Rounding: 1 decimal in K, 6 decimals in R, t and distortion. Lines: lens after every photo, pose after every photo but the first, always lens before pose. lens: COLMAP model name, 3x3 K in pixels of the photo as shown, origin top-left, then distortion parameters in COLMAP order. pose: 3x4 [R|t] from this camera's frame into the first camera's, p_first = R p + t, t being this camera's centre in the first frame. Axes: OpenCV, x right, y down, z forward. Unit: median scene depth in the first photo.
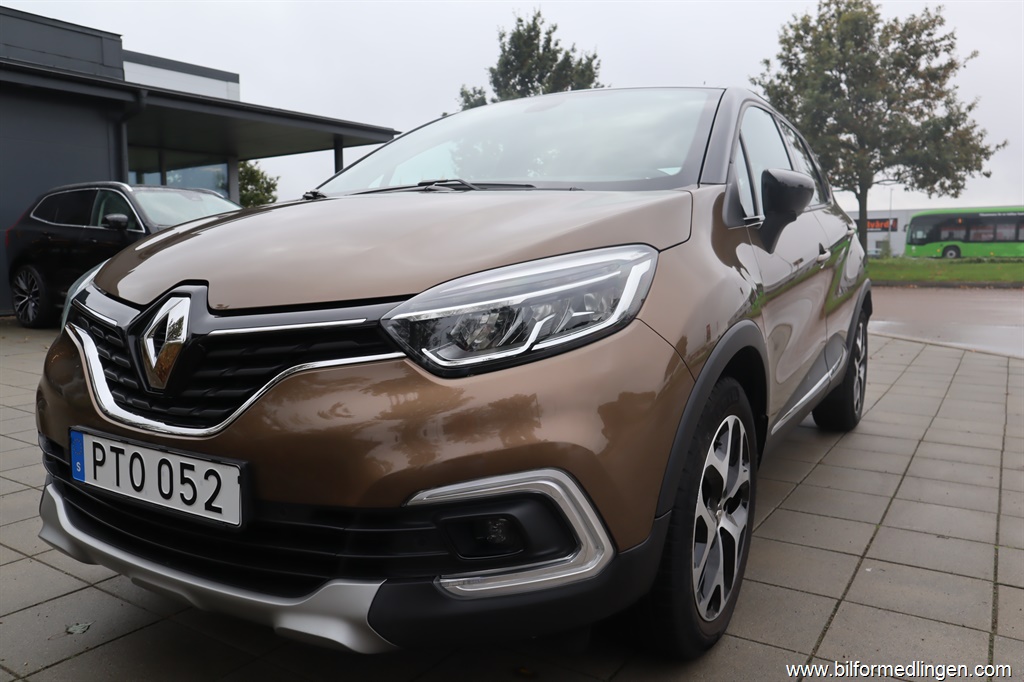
lens RADIAL K [[788.8, 0, 512.0], [0, 788.8, 341.0], [0, 0, 1]] dist [-0.056799, 0.002995]
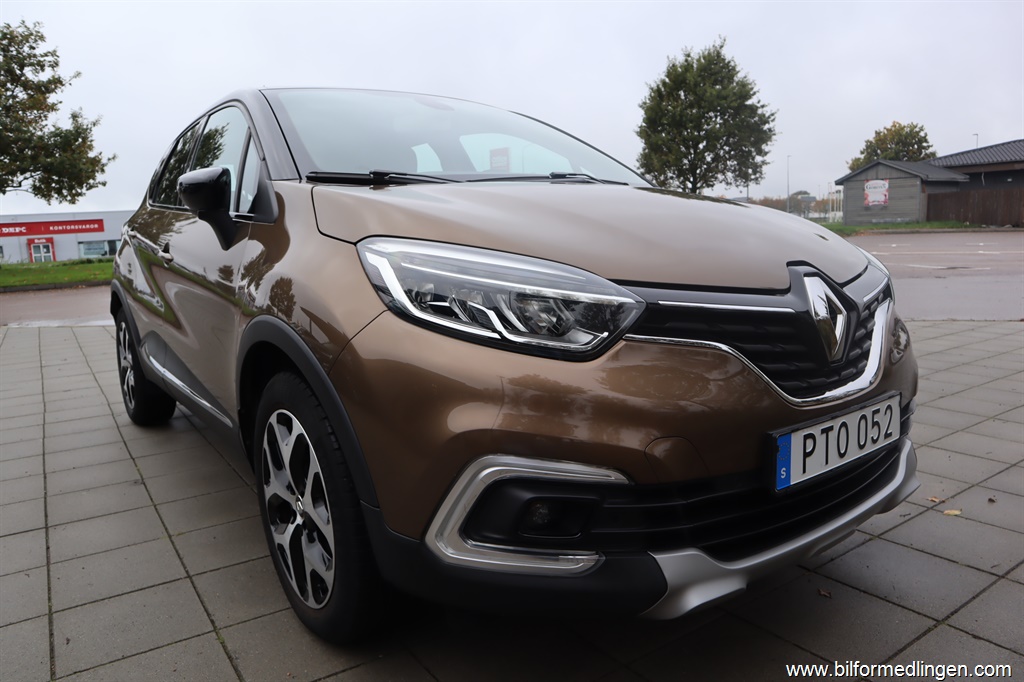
lens RADIAL K [[721.3, 0, 512.0], [0, 721.3, 341.0], [0, 0, 1]] dist [-0.164660, 0.106554]
pose [[0.398499, -0.149117, 0.904965, -0.090894], [0.138364, 0.985176, 0.101405, -0.007652], [-0.906672, 0.084805, 0.413224, 0.060131]]
